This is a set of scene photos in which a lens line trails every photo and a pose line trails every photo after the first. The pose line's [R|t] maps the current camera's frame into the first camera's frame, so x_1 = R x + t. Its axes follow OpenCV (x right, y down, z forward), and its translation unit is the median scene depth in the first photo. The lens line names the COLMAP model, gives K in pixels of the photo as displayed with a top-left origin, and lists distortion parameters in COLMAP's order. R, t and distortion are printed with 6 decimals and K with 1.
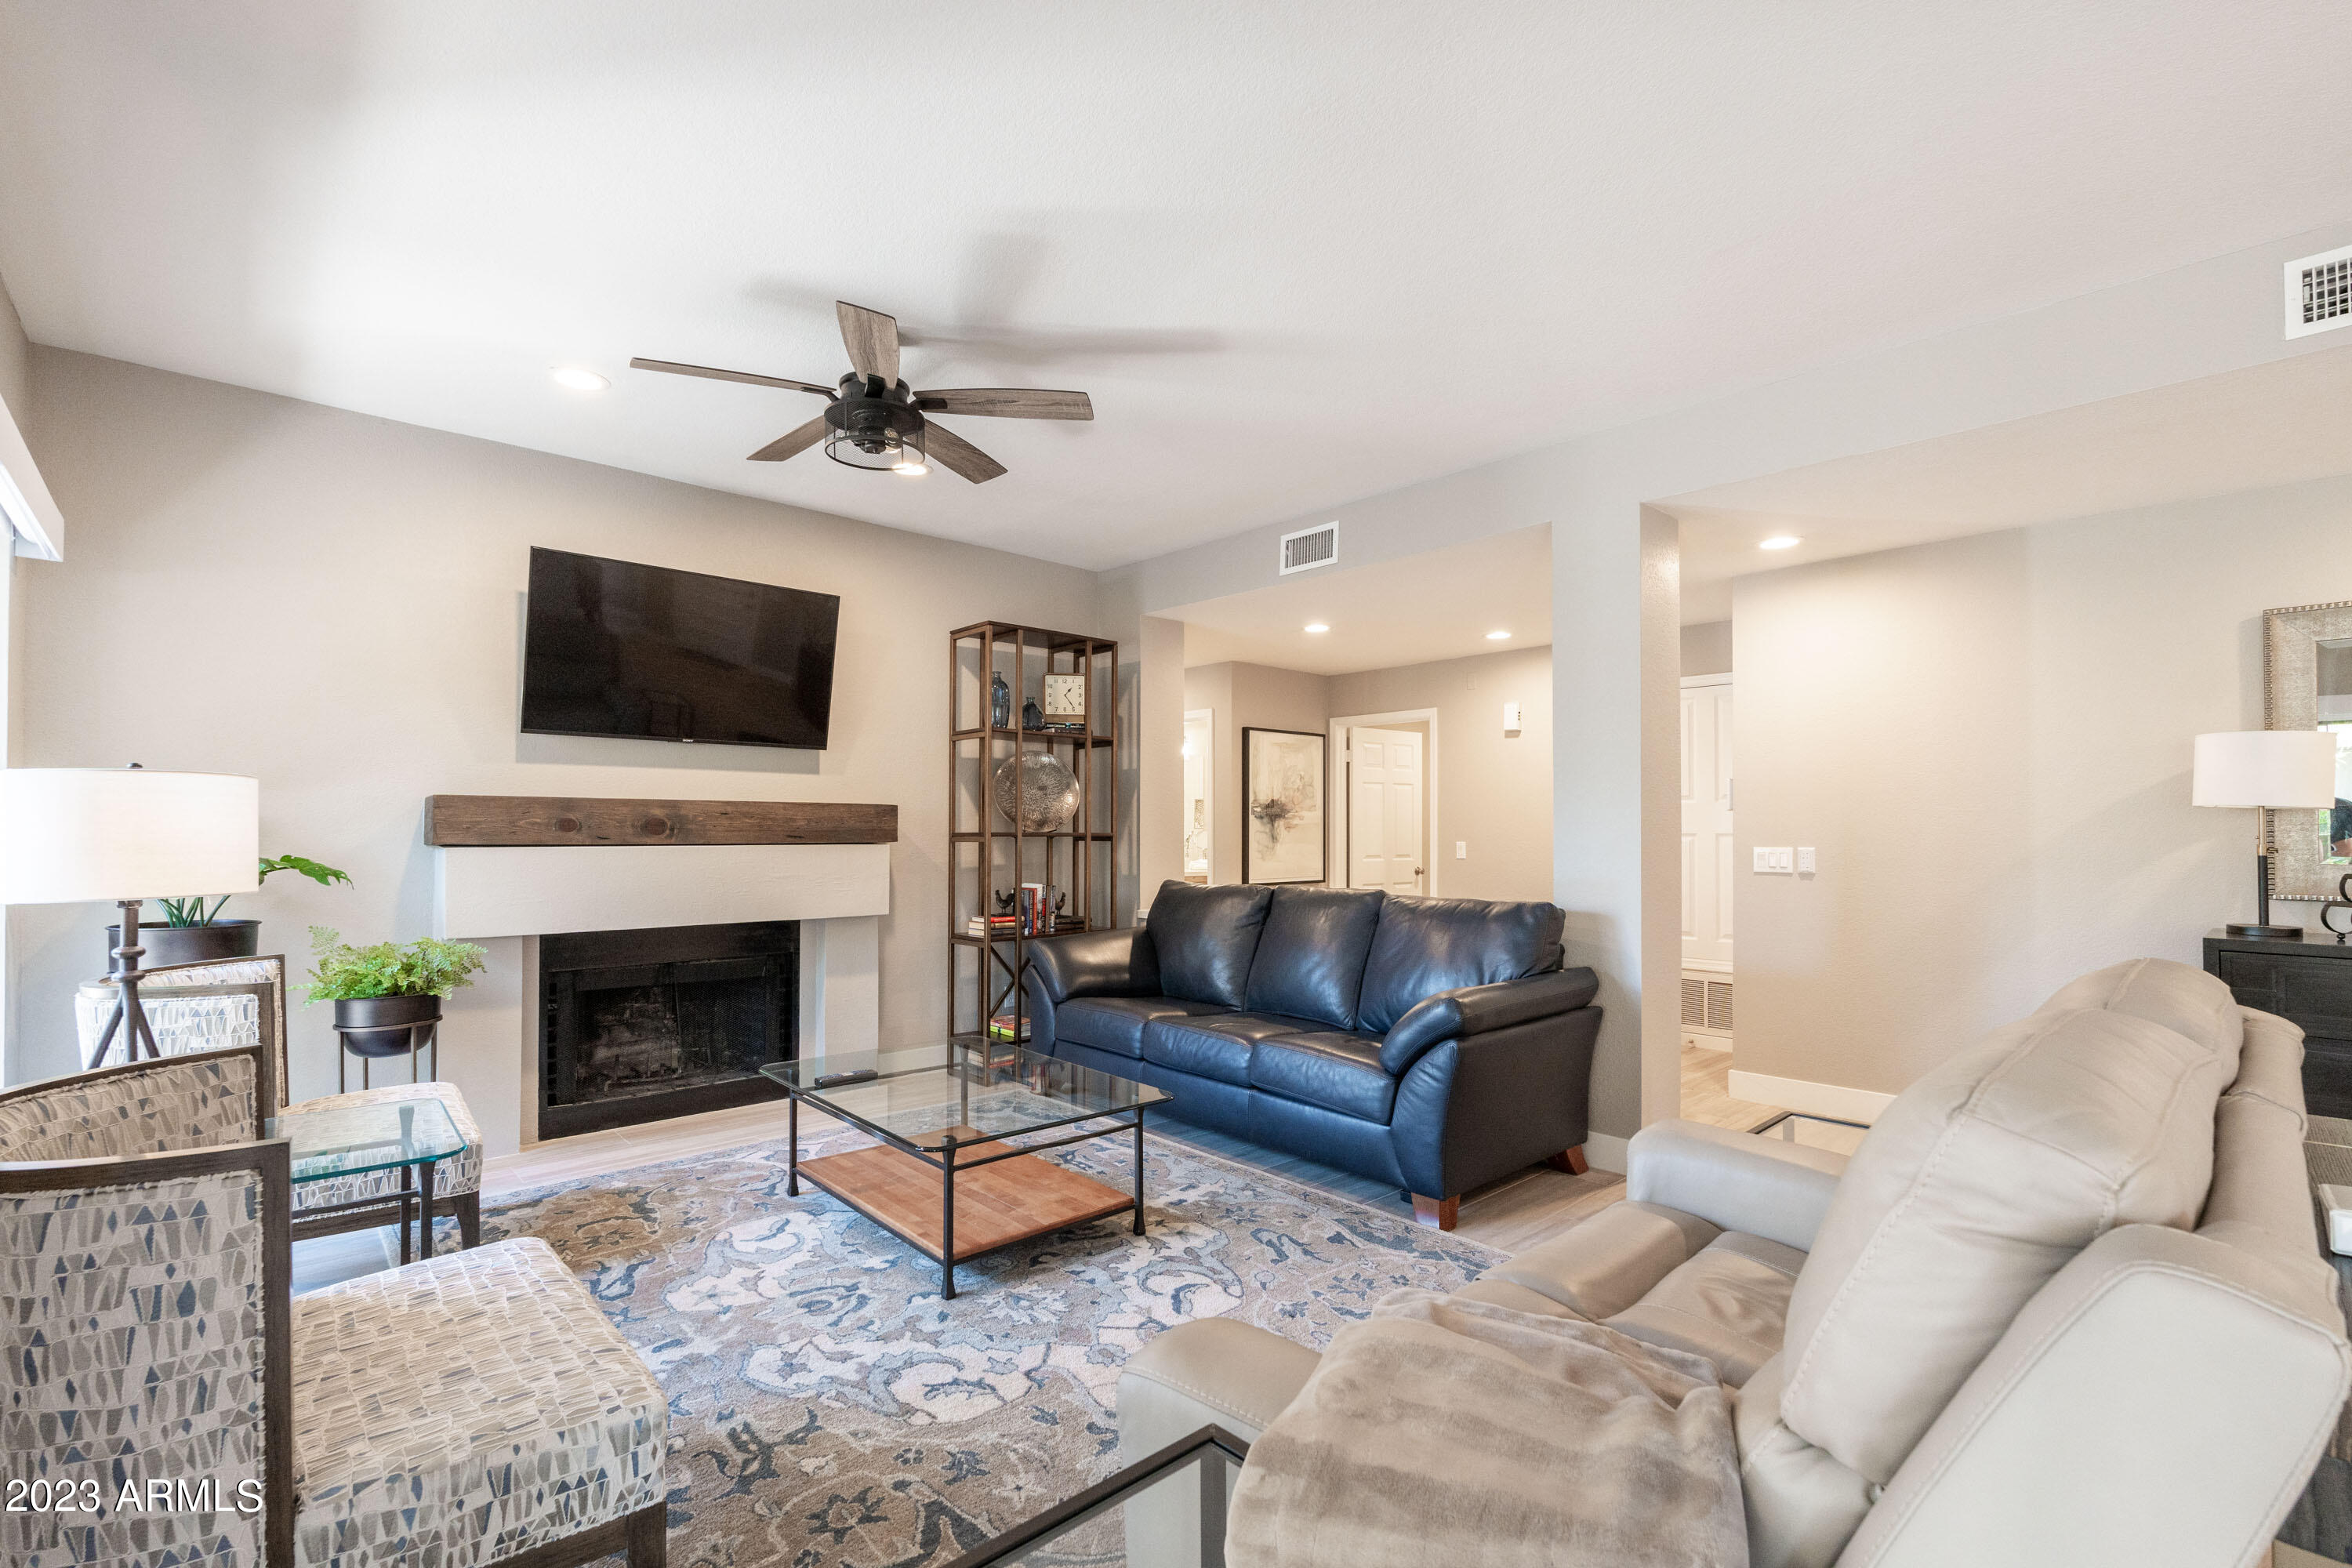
lens RADIAL K [[1036.3, 0, 1177.6], [0, 1036.3, 816.7], [0, 0, 1]] dist [-0.003010, 0.000323]
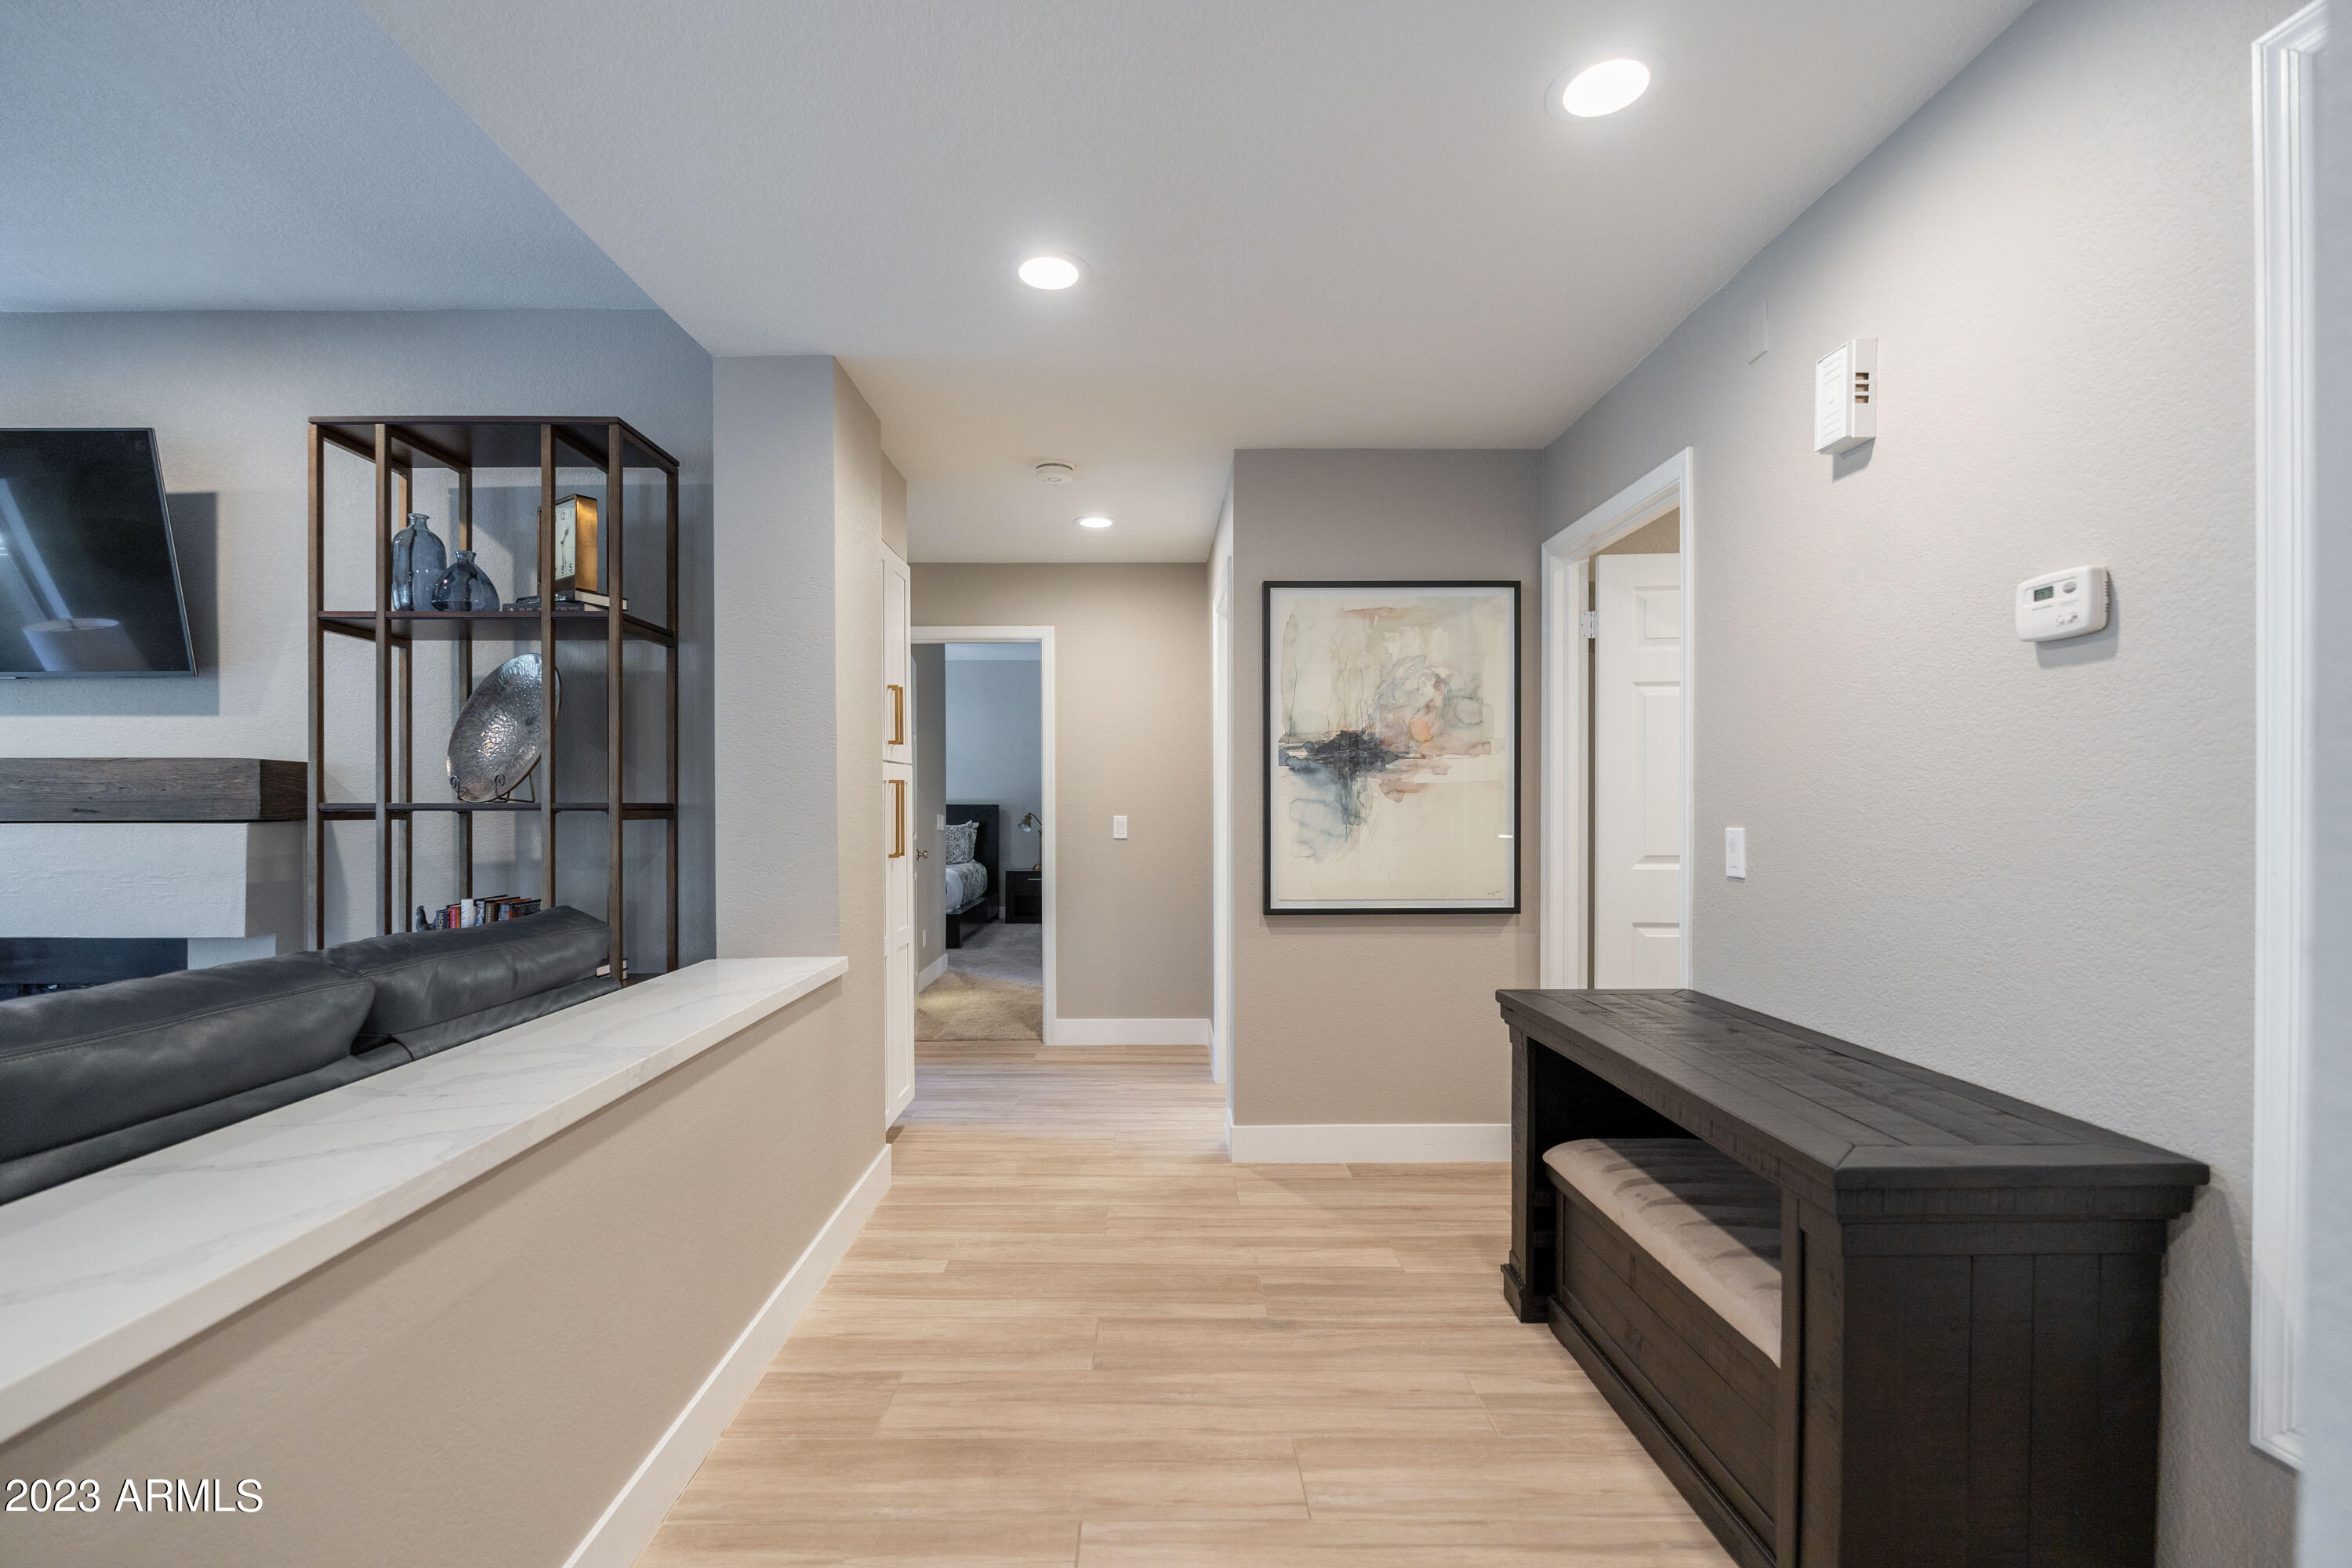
lens RADIAL K [[1036.3, 0, 1151.7], [0, 1036.3, 800.7], [0, 0, 1]] dist [-0.003010, 0.000323]
pose [[0.738599, -0.005339, -0.674124, 0.699474], [0.012472, 0.999906, 0.005745, 0.022089], [0.674030, -0.012651, 0.738596, 1.215404]]
